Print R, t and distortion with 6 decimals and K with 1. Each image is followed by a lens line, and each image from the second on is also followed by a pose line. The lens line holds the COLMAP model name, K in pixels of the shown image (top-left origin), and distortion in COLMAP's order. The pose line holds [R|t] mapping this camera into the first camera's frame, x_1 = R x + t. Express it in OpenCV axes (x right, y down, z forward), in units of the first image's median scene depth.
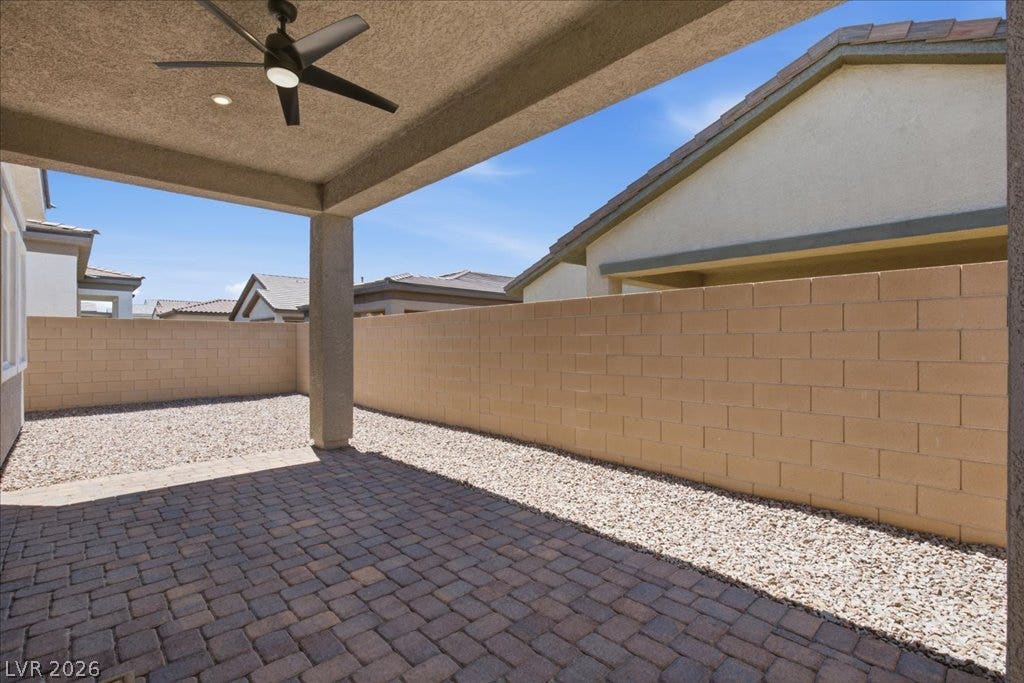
lens RADIAL K [[462.1, 0, 512.4], [0, 462.1, 340.9], [0, 0, 1]] dist [-0.001086, -0.000105]
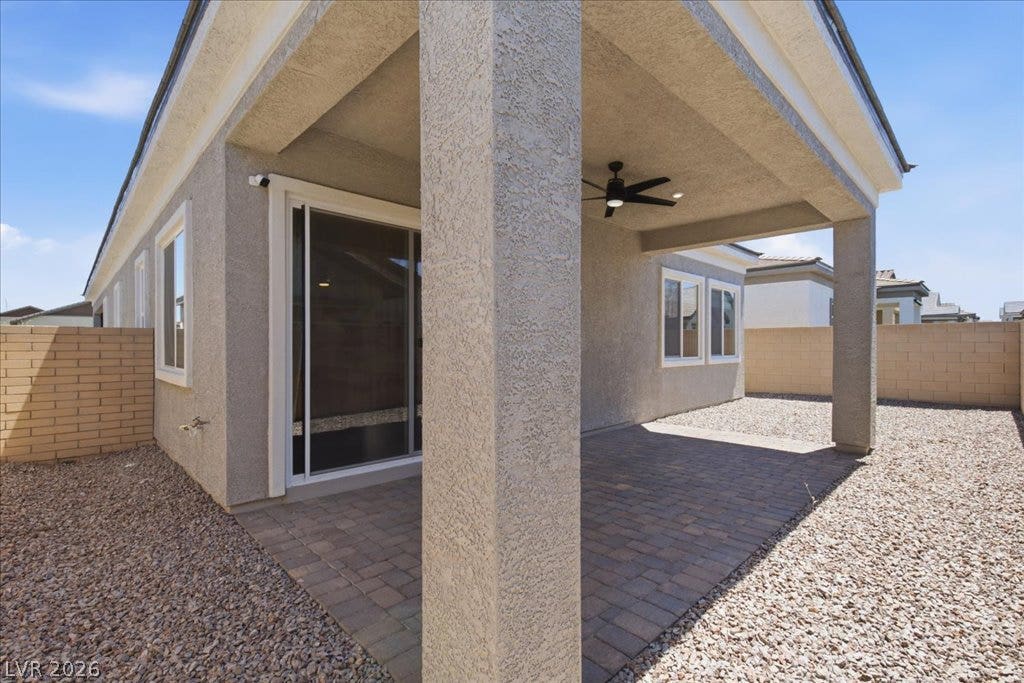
lens RADIAL K [[462.1, 0, 512.4], [0, 462.1, 340.9], [0, 0, 1]] dist [-0.001086, -0.000105]
pose [[-0.000900, -0.011645, -0.999932, 1.041461], [0.006837, 0.999909, -0.011651, -0.003562], [0.999976, -0.006847, -0.000820, 0.460301]]
